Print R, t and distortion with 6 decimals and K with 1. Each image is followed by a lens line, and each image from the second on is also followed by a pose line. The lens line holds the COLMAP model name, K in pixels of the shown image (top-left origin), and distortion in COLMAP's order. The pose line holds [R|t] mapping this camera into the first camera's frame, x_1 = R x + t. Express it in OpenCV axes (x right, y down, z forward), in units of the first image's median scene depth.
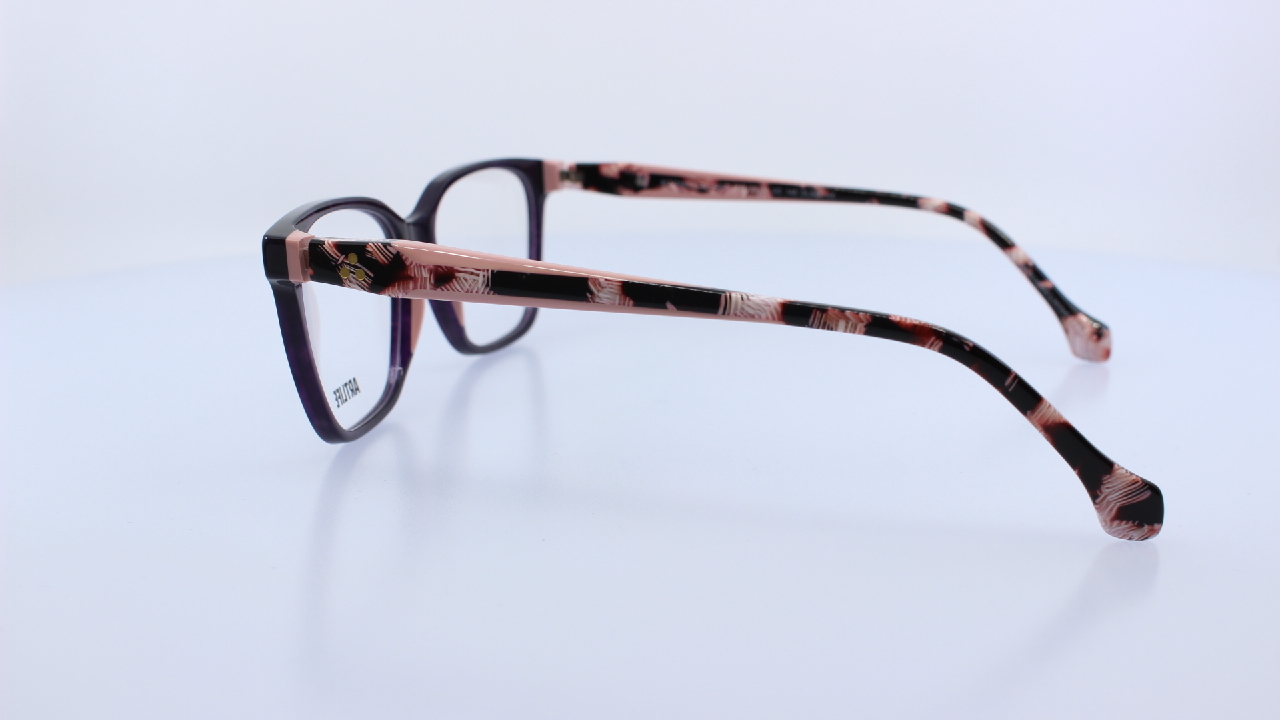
lens RADIAL K [[1369.3, 0, 639.3], [0, 1369.3, 358.5], [0, 0, 1]] dist [-0.108790, 0.000000]
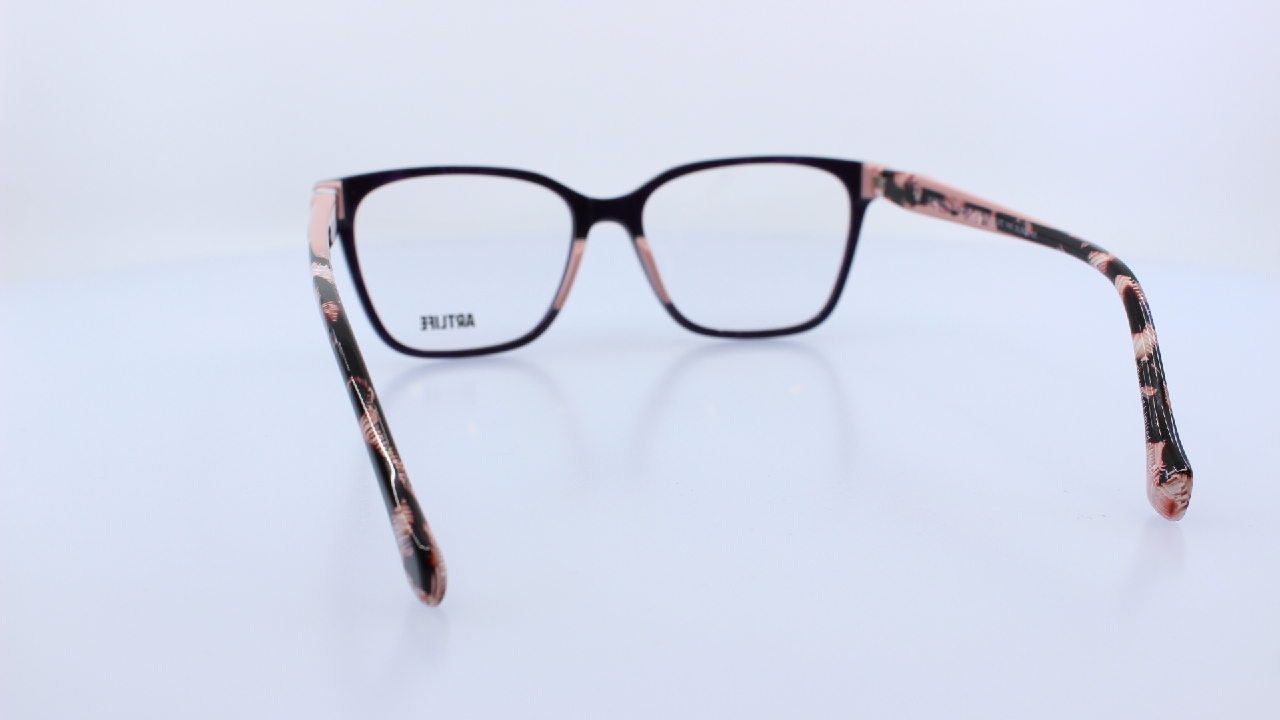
lens RADIAL K [[1369.3, 0, 643.1], [0, 1369.3, 360.7], [0, 0, 1]] dist [-0.108790, 0.000000]
pose [[0.500994, 0.206084, -0.840556, 0.765635], [-0.199468, 0.972582, 0.119565, -0.103187], [0.842150, 0.107763, 0.528366, 0.412548]]
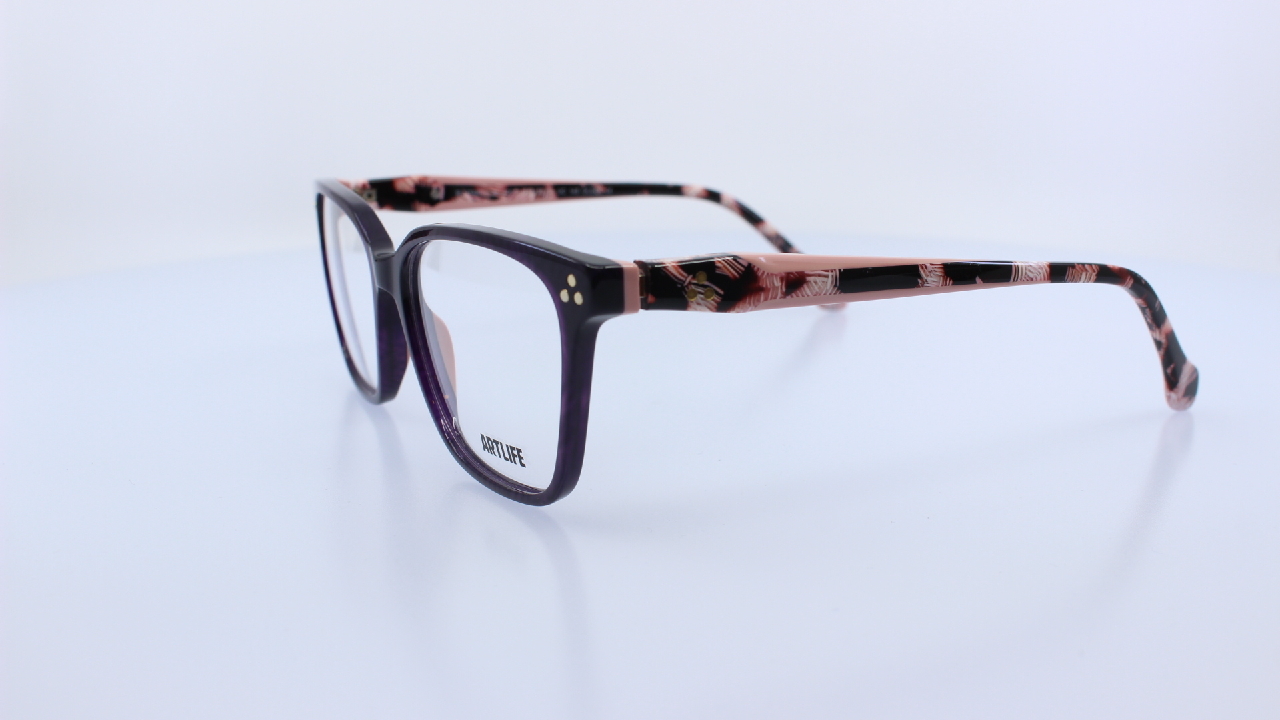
lens RADIAL K [[1372.7, 0, 638.1], [0, 1372.7, 357.0], [0, 0, 1]] dist [-0.108715, 0.000000]
pose [[0.711461, -0.159777, 0.684320, -0.612824], [0.164029, 0.984667, 0.059369, -0.057557], [-0.683314, 0.070010, 0.726761, 0.255695]]
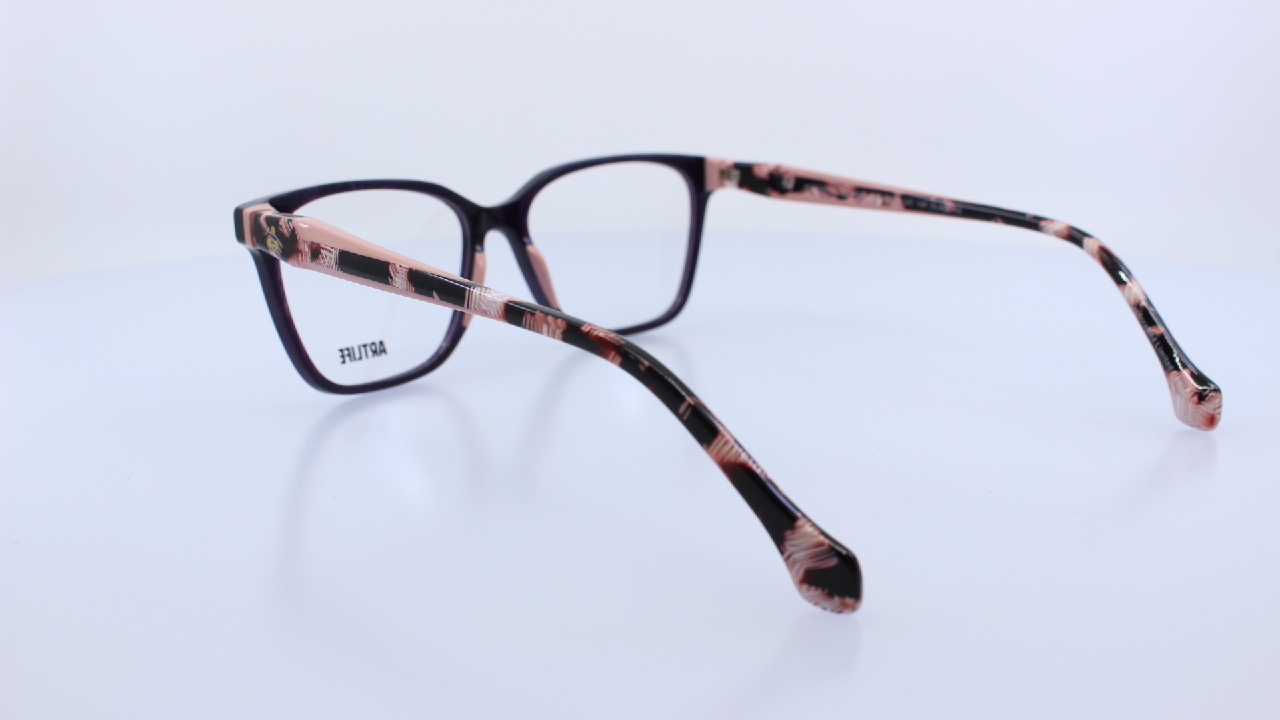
lens RADIAL K [[1369.3, 0, 638.7], [0, 1369.3, 350.5], [0, 0, 1]] dist [-0.108790, 0.000000]
pose [[0.864435, 0.115416, -0.489317, 0.441319], [-0.116324, 0.992797, 0.028673, -0.029053], [0.489102, 0.032133, 0.871635, 0.106850]]
